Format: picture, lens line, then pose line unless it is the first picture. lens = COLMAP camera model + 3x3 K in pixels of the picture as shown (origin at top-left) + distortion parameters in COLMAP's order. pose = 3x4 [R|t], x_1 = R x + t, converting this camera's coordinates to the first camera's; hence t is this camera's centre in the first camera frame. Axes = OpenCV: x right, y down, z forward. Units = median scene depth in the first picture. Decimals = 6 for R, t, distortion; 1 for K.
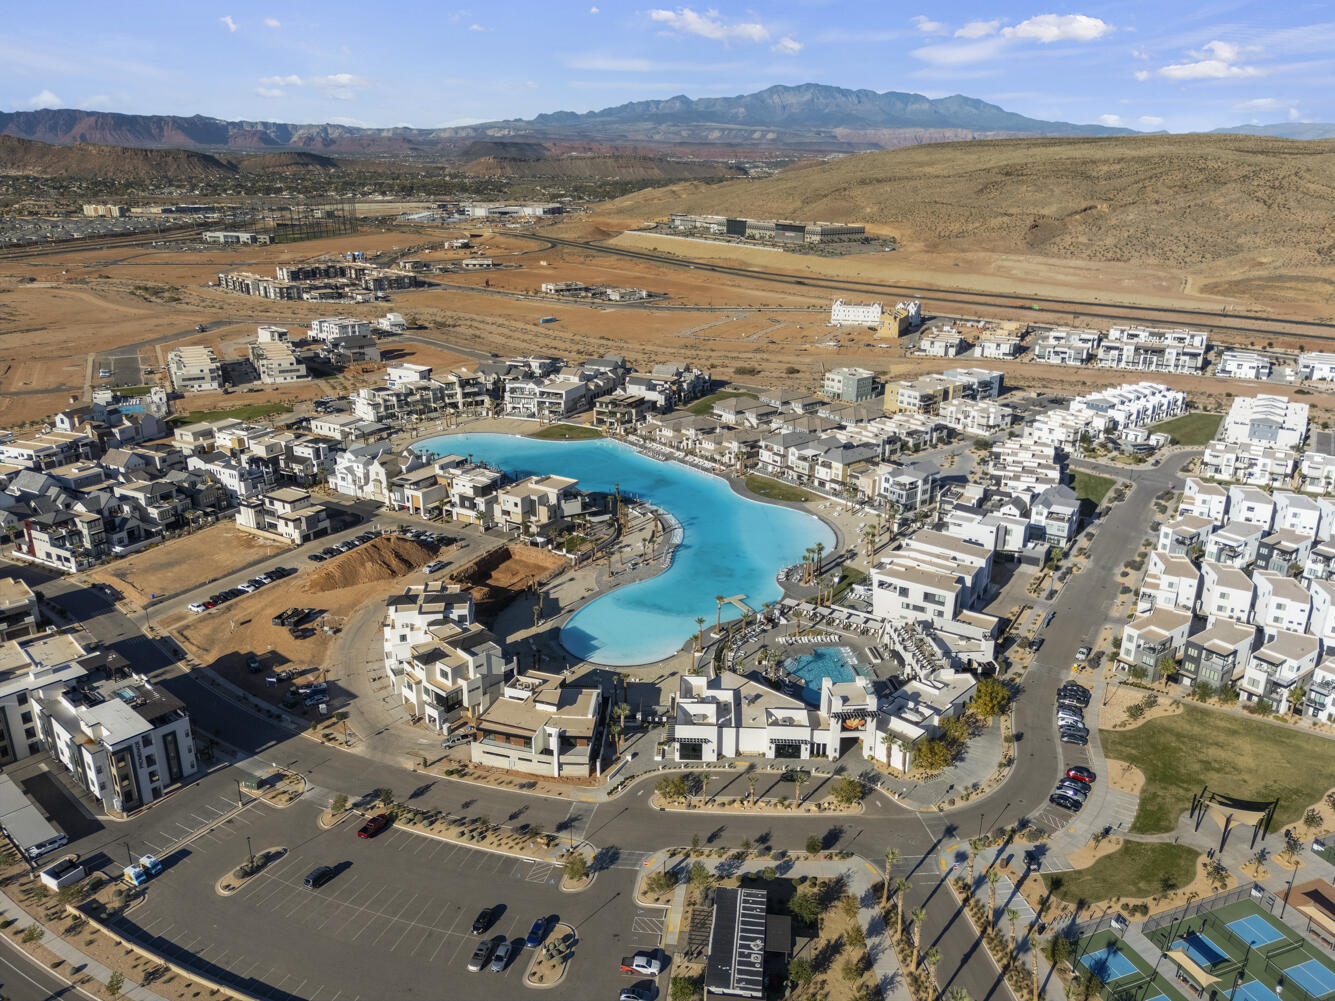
lens RADIAL K [[972.3, 0, 666.0], [0, 972.3, 502.4], [0, 0, 1]] dist [0.049525, -0.025680]
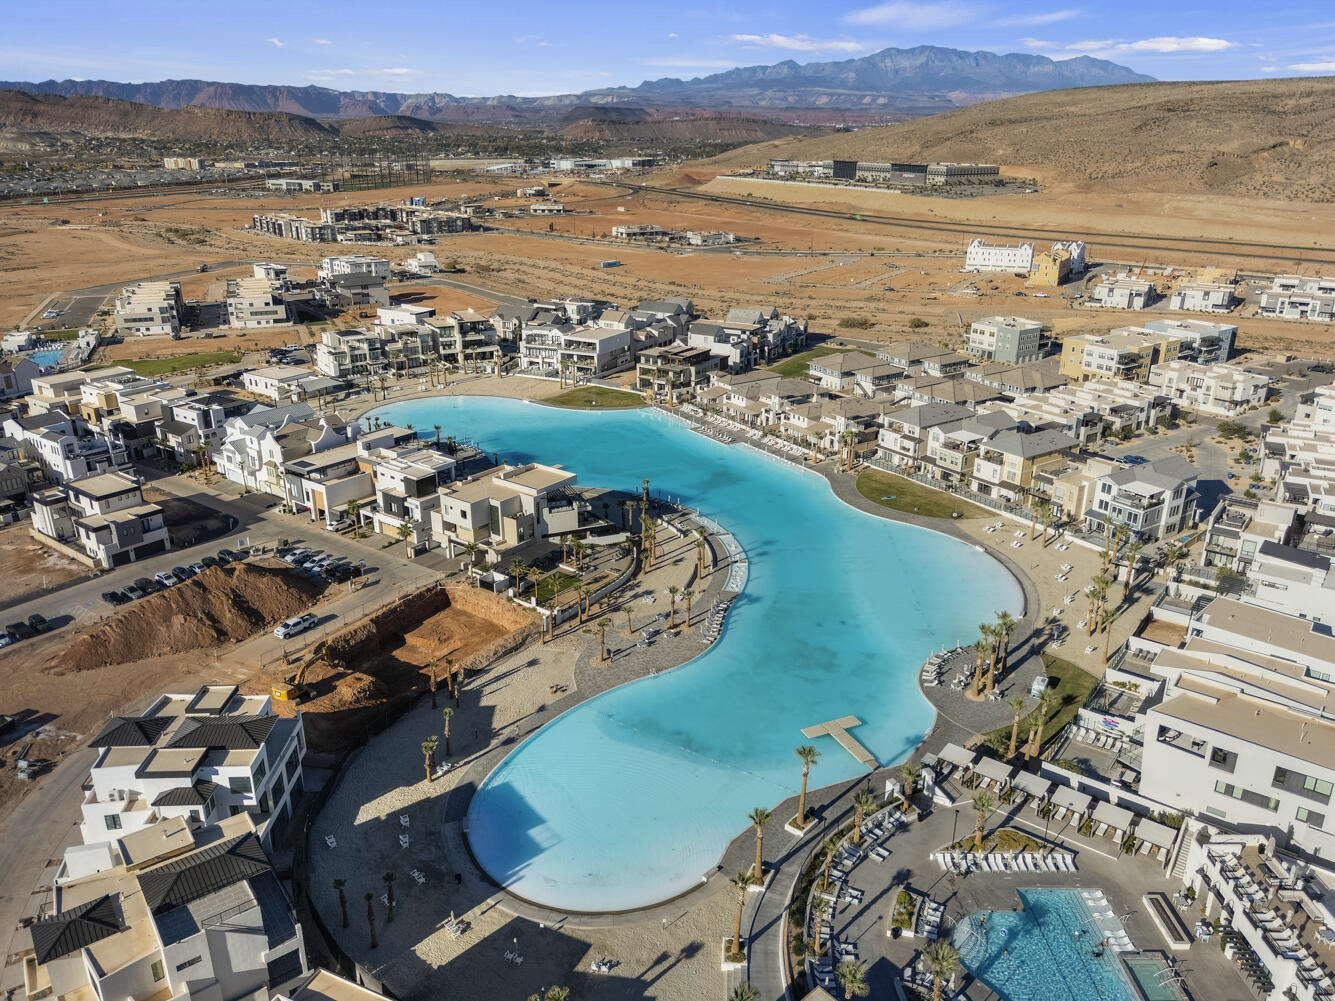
lens RADIAL K [[972.3, 0, 668.0], [0, 972.3, 492.8], [0, 0, 1]] dist [0.049525, -0.025680]
pose [[0.995100, 0.031290, -0.093797, 0.015787], [-0.029692, 0.999390, 0.018388, -0.016807], [0.094315, -0.015513, 0.995422, 0.285106]]
